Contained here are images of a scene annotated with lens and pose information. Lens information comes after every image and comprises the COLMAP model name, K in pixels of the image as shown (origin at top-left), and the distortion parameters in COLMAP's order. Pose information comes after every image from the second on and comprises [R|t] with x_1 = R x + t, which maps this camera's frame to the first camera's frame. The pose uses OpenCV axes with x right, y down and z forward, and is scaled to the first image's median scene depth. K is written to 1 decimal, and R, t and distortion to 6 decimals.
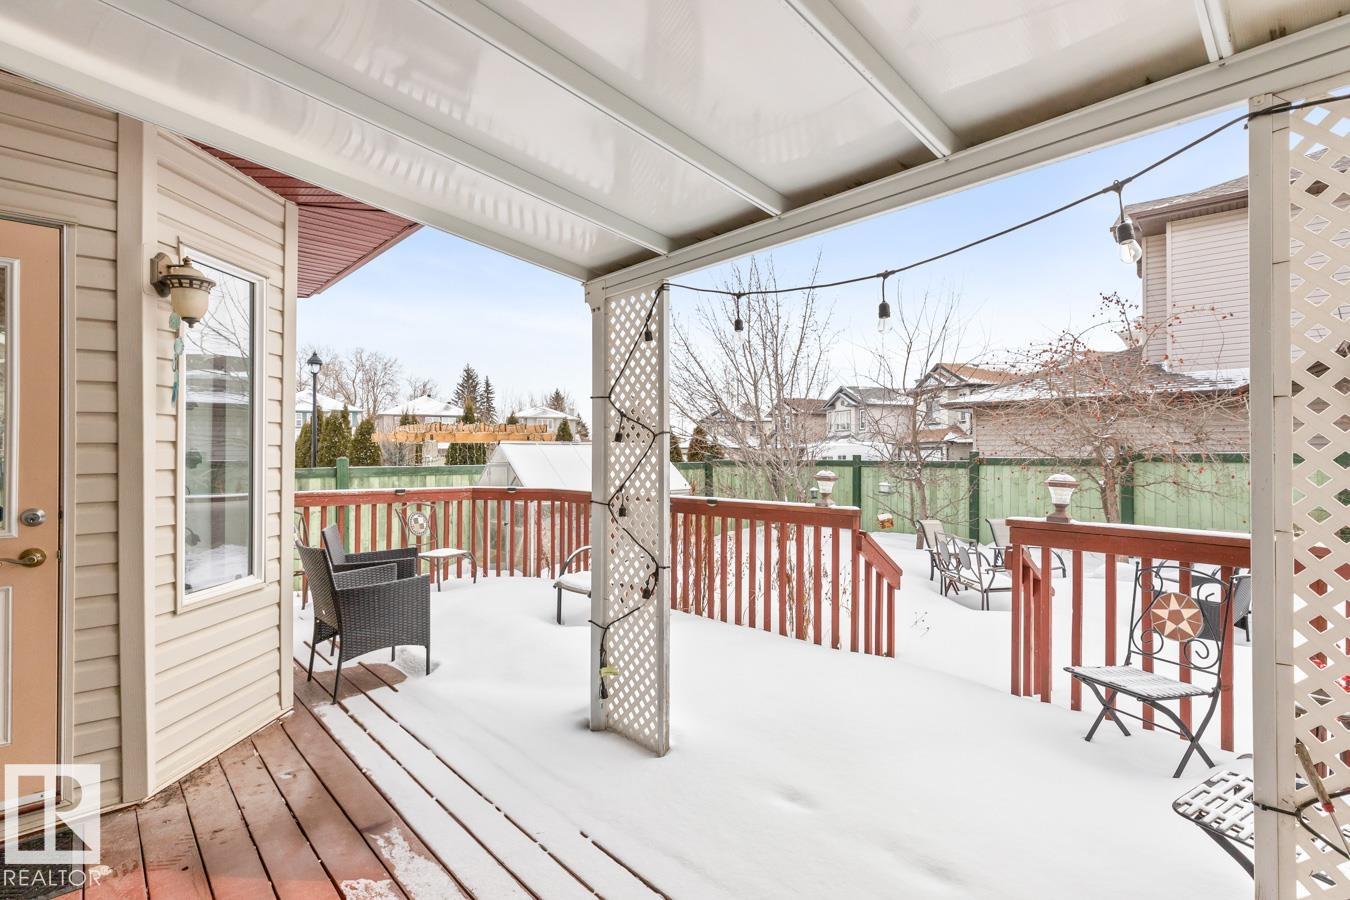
lens RADIAL K [[617.1, 0, 677.3], [0, 617.1, 437.5], [0, 0, 1]] dist [0.003939, -0.000083]
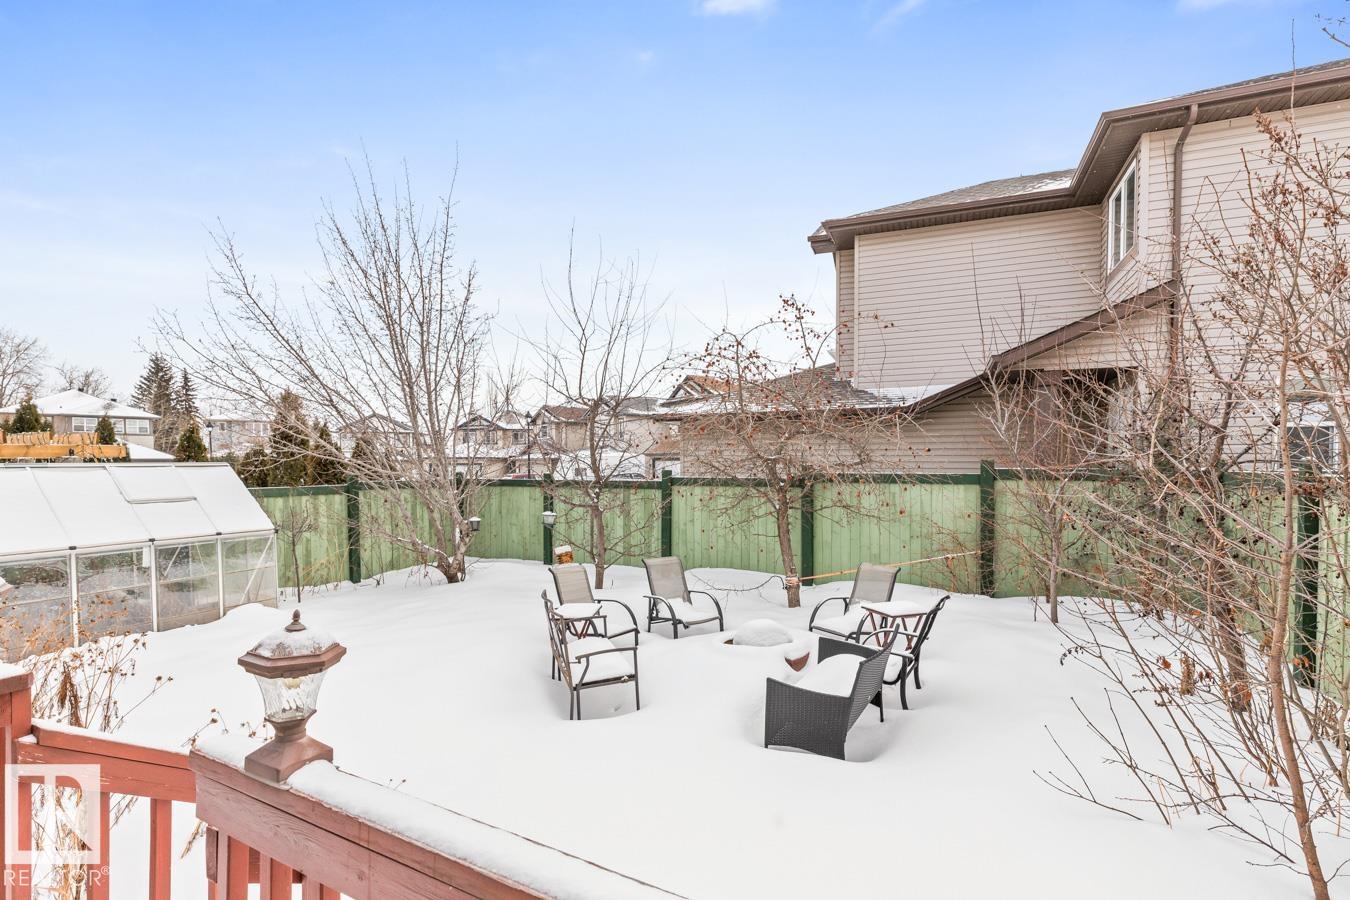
lens RADIAL K [[617.1, 0, 672.4], [0, 617.1, 457.6], [0, 0, 1]] dist [0.003939, -0.000083]
pose [[0.942492, -0.000323, 0.334228, 0.189329], [-0.006096, 0.999817, 0.018158, -0.010803], [-0.334172, -0.019152, 0.942317, 0.163841]]
